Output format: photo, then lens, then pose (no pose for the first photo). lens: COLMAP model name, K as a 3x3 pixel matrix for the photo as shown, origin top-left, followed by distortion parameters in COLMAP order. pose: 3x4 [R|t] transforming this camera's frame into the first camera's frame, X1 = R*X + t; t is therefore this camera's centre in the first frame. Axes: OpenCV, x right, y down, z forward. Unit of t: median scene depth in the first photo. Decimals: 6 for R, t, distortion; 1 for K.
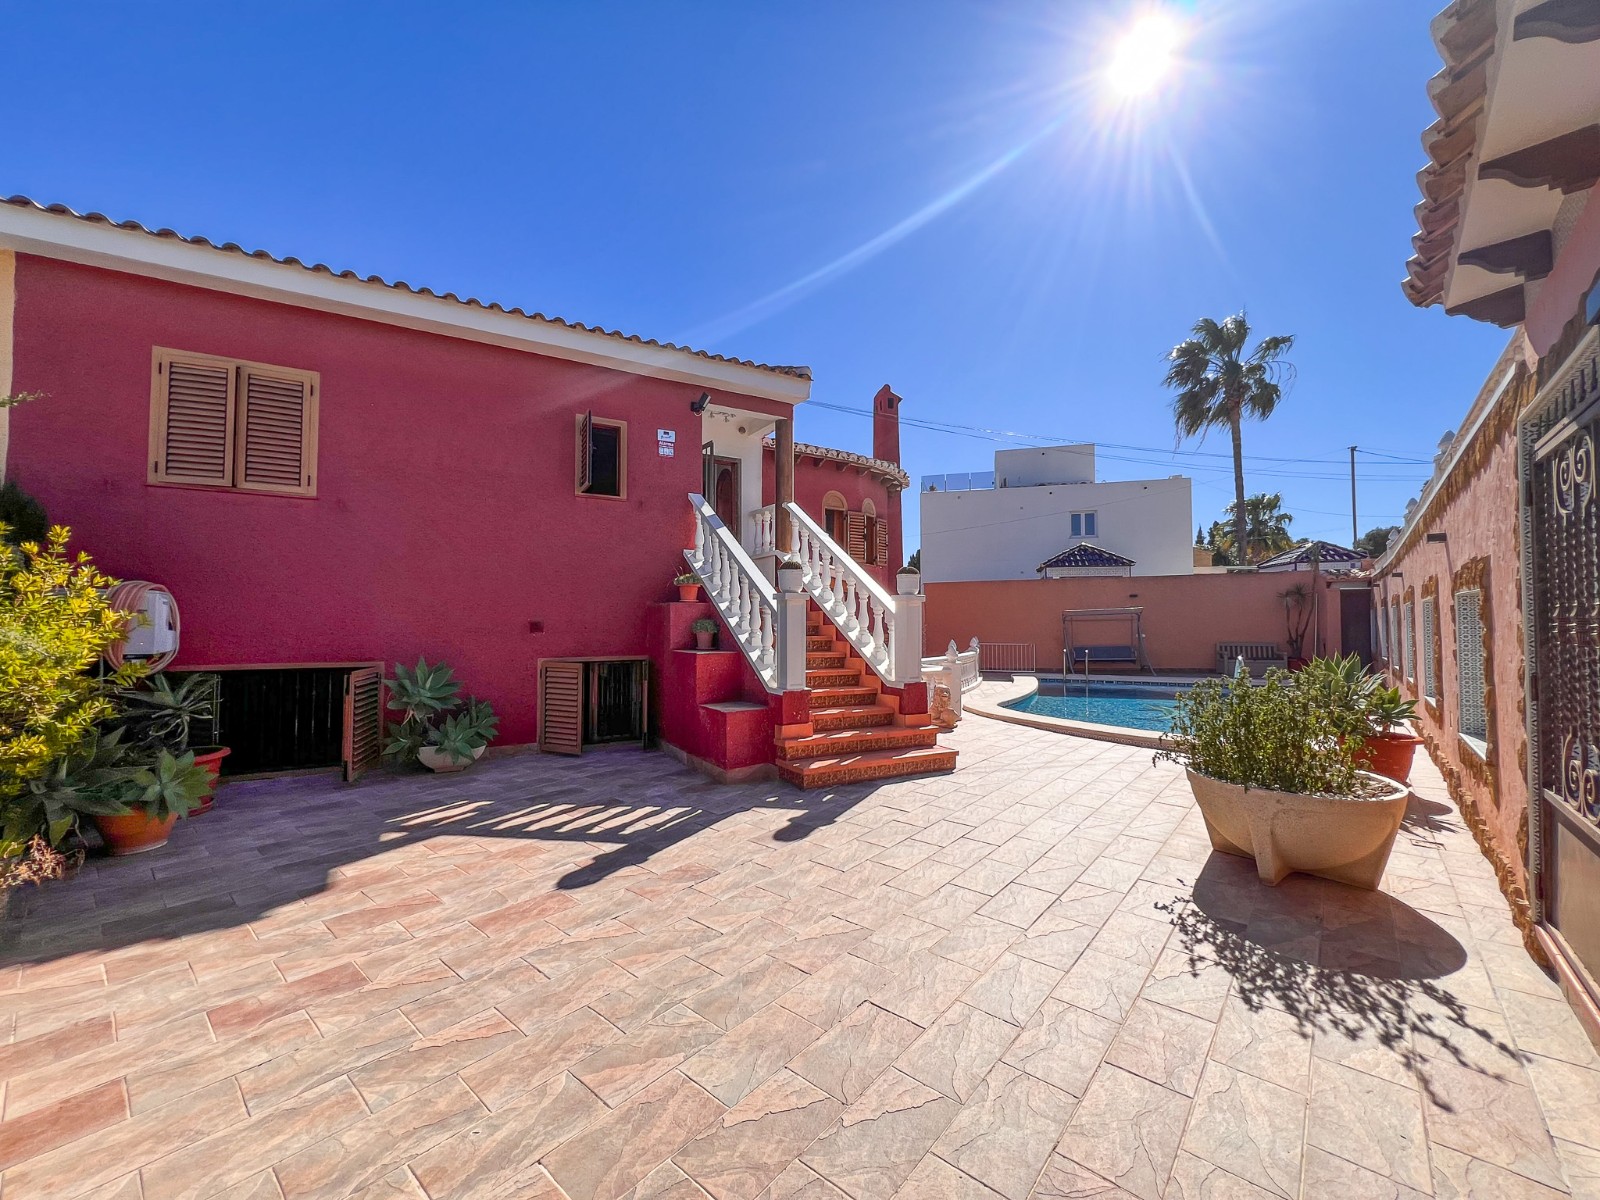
lens RADIAL K [[640.5, 0, 800.0], [0, 640.5, 600.0], [0, 0, 1]] dist [-0.000057, -0.000067]
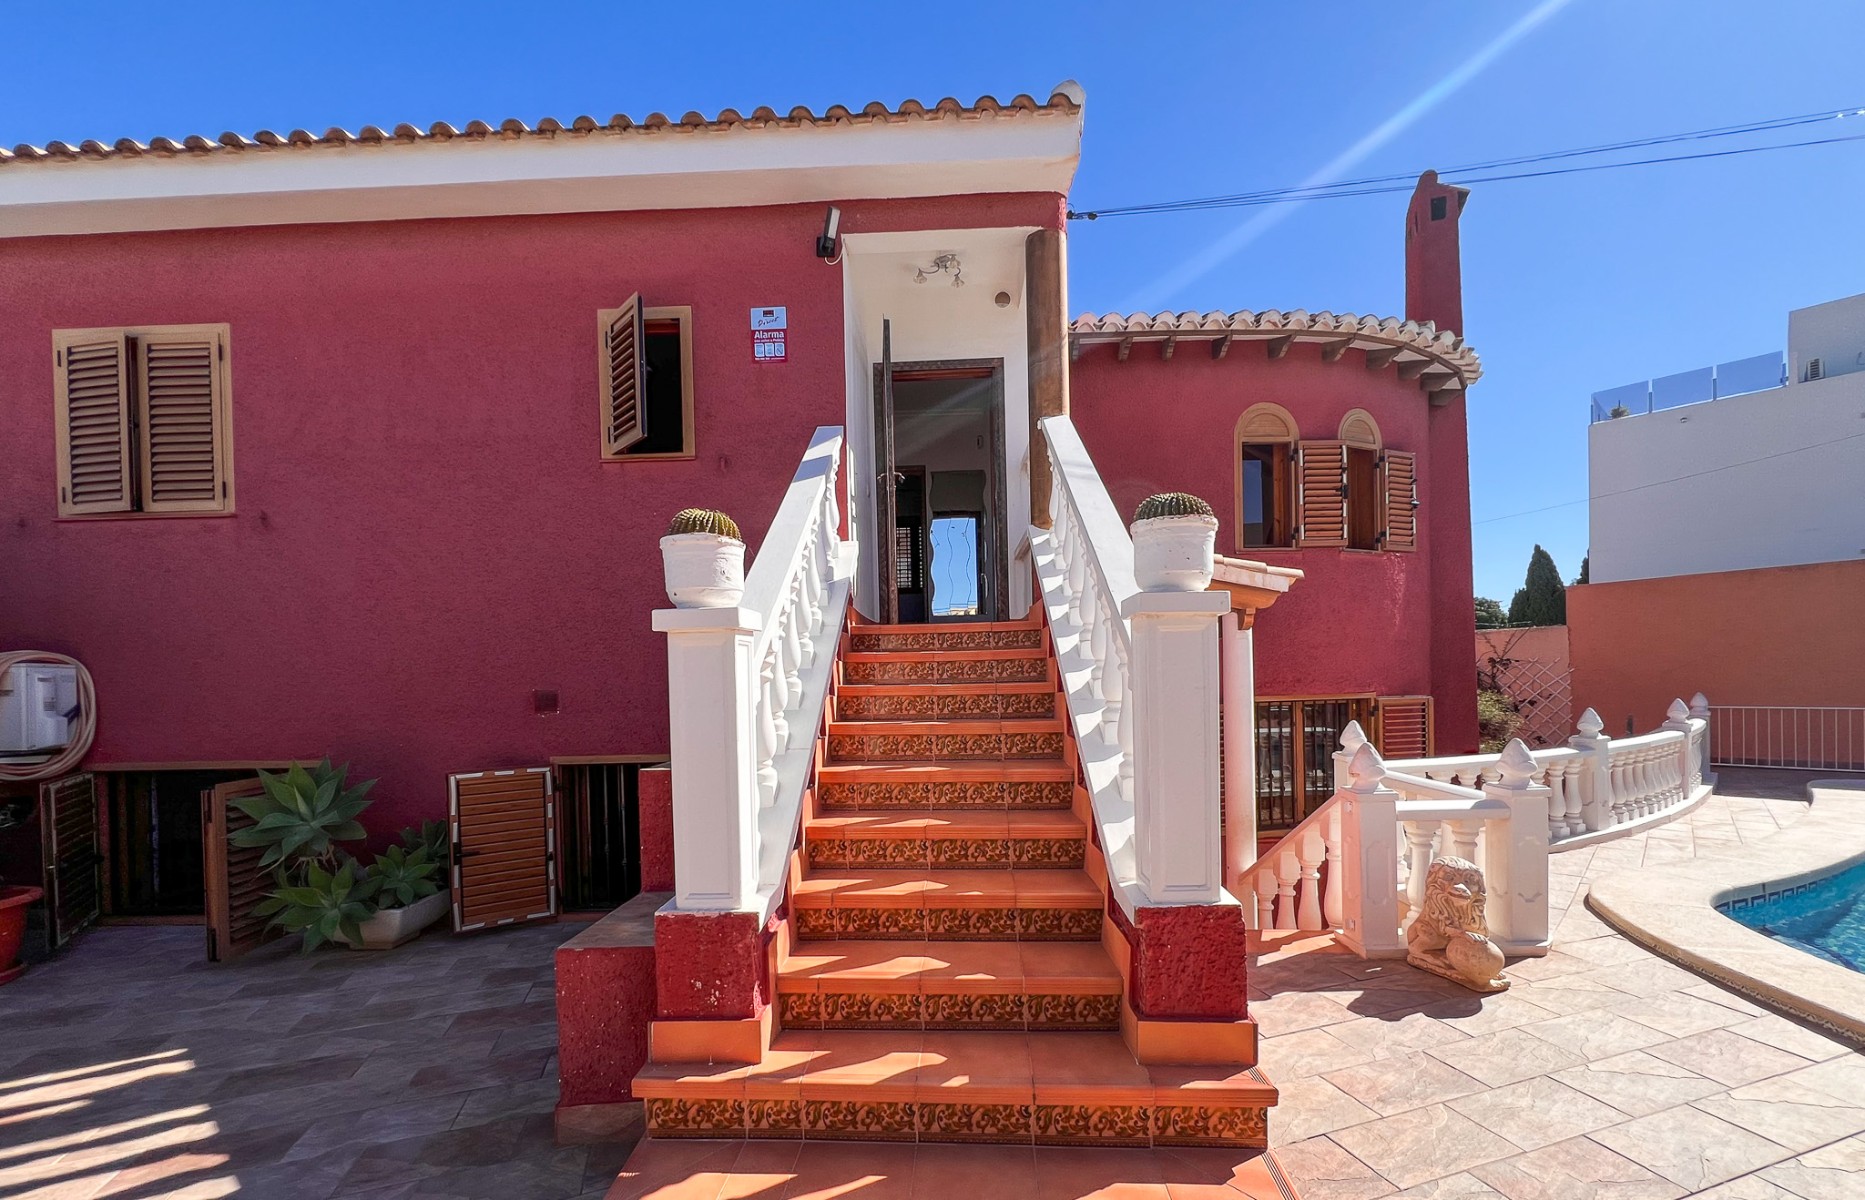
lens RADIAL K [[755.3, 0, 932.2], [0, 755.3, 690.9], [0, 0, 1]] dist [-0.001157, -0.000013]
pose [[0.845867, -0.008580, -0.533324, 0.221368], [0.042340, 0.997796, 0.051100, 0.011584], [0.531710, -0.065804, 0.844366, 0.566433]]
